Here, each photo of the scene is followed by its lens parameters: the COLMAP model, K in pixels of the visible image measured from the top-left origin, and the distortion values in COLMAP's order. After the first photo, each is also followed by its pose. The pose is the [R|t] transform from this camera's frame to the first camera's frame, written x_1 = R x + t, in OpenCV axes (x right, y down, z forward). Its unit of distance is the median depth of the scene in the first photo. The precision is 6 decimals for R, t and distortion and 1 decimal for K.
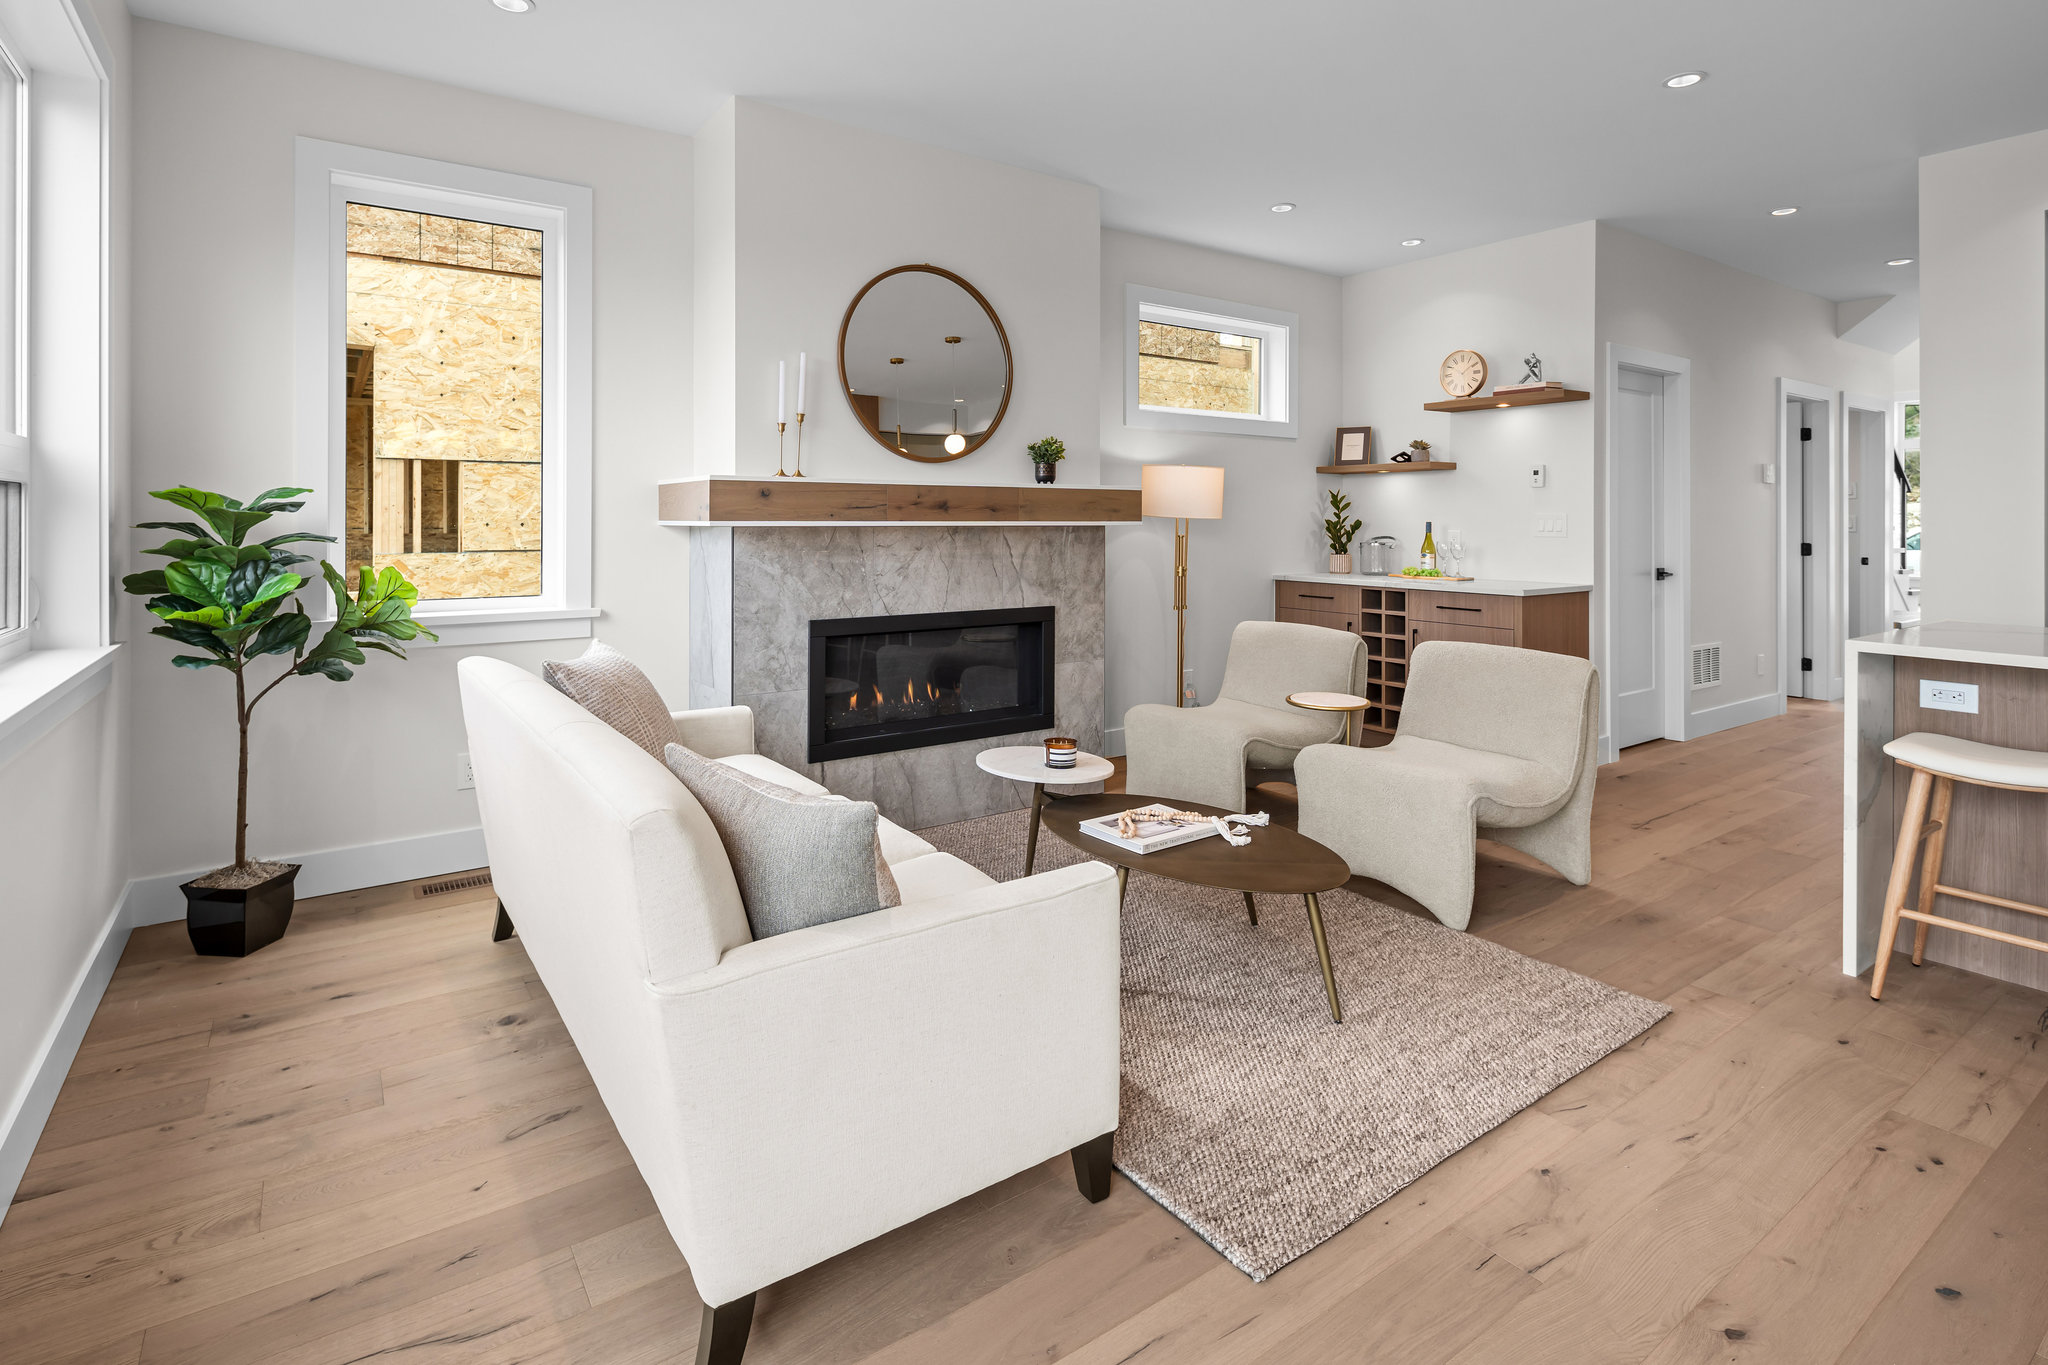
lens RADIAL K [[1008.5, 0, 1024.0], [0, 1008.5, 682.5], [0, 0, 1]] dist [0.002881, 0.000368]
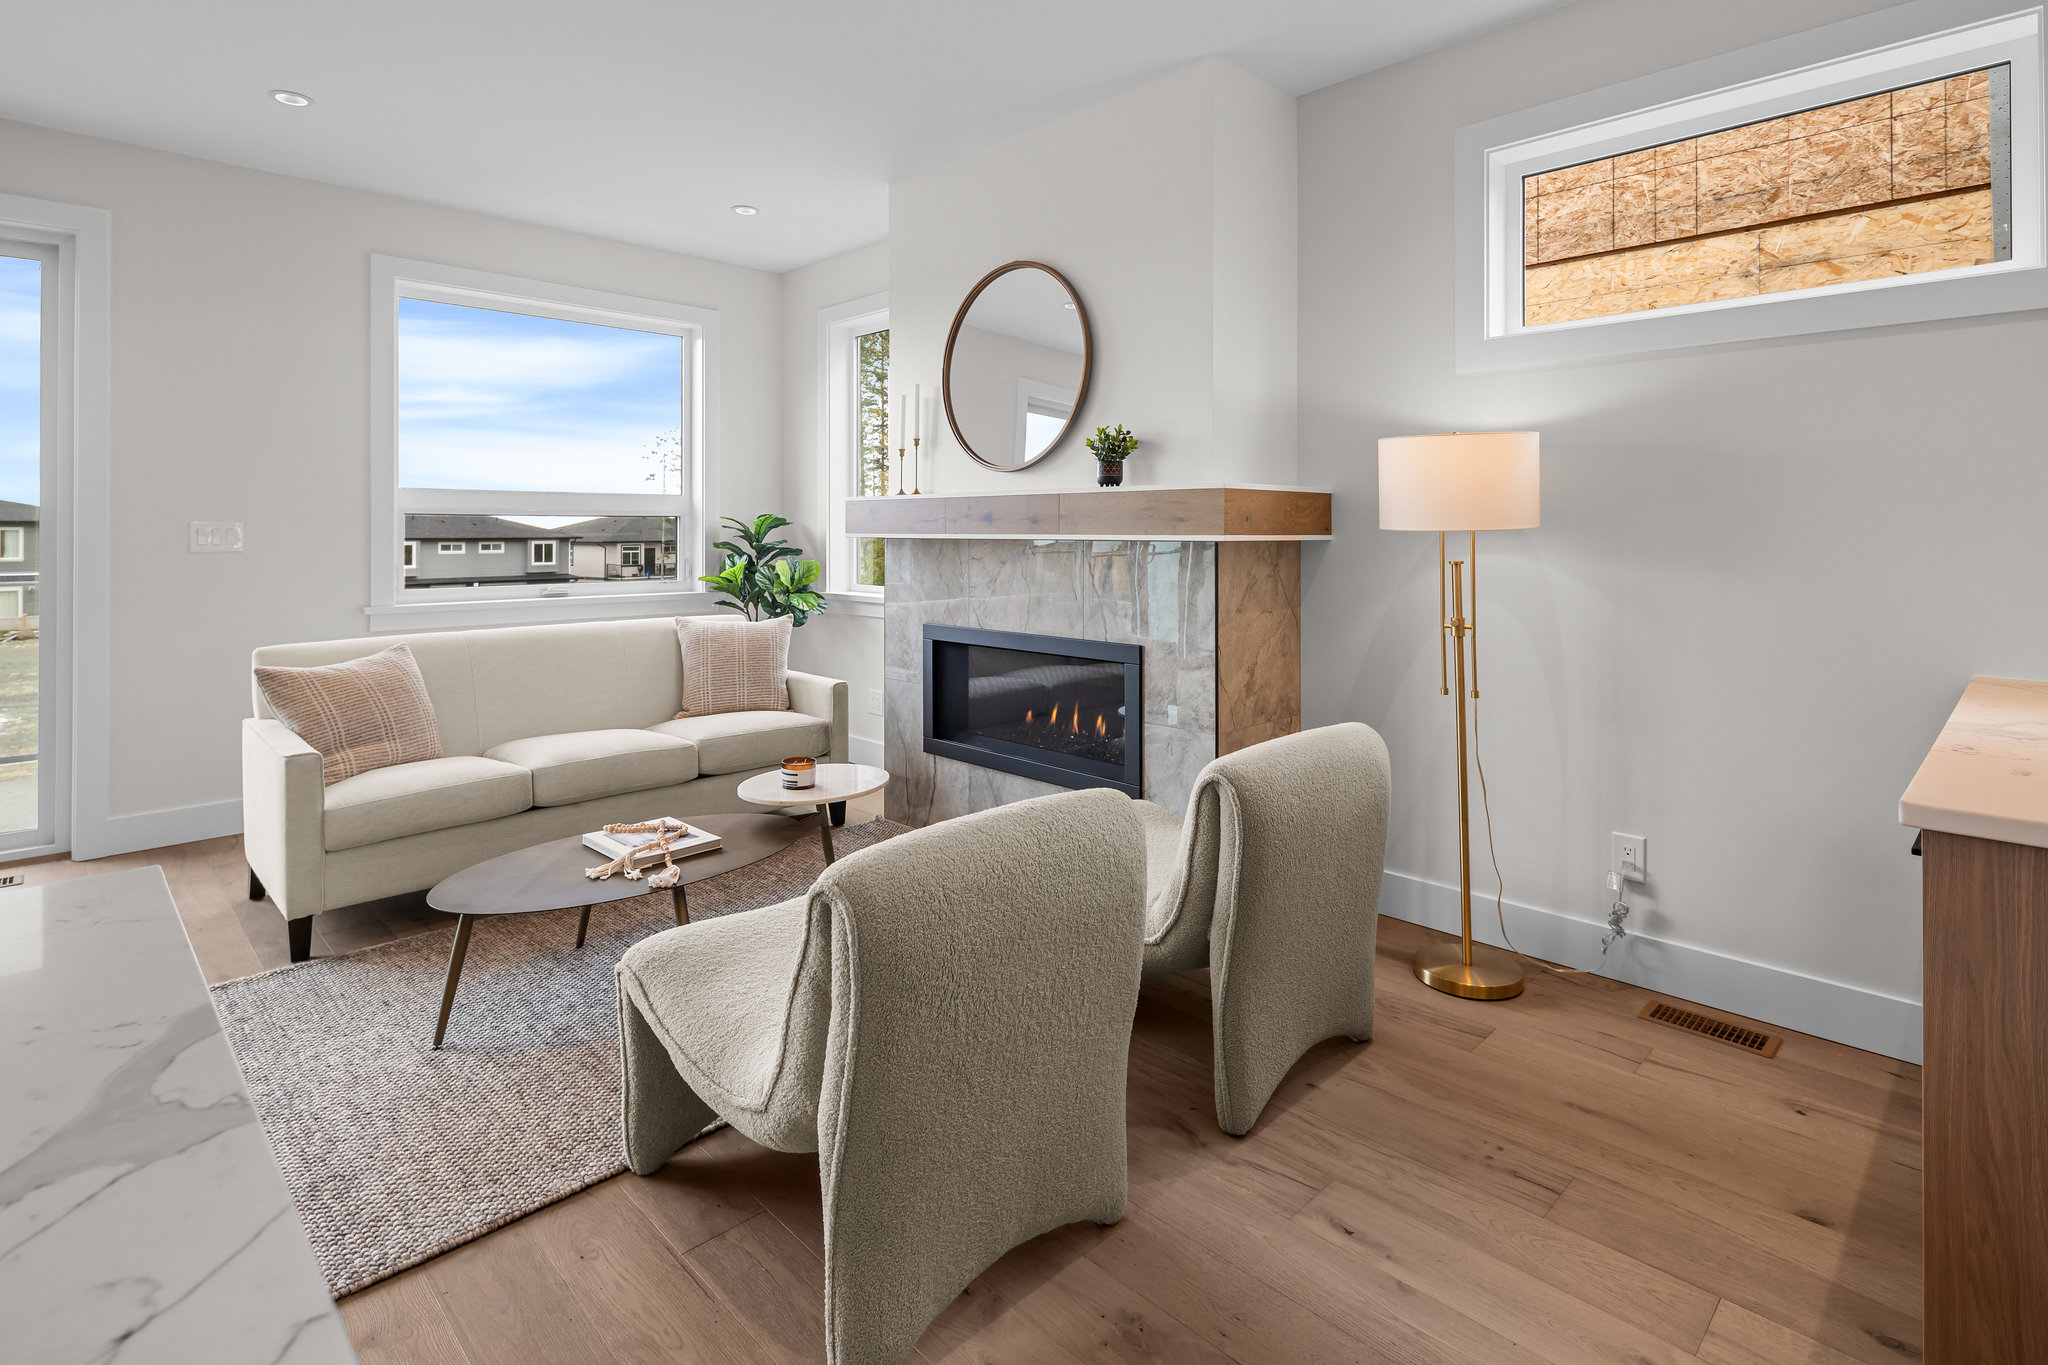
lens RADIAL K [[1008.5, 0, 1024.0], [0, 1008.5, 682.5], [0, 0, 1]] dist [0.002881, 0.000368]
pose [[0.165043, 0.147834, -0.975144, 0.834726], [-0.157207, 0.980005, 0.121964, -0.140095], [0.973677, 0.133171, 0.184983, 0.850025]]
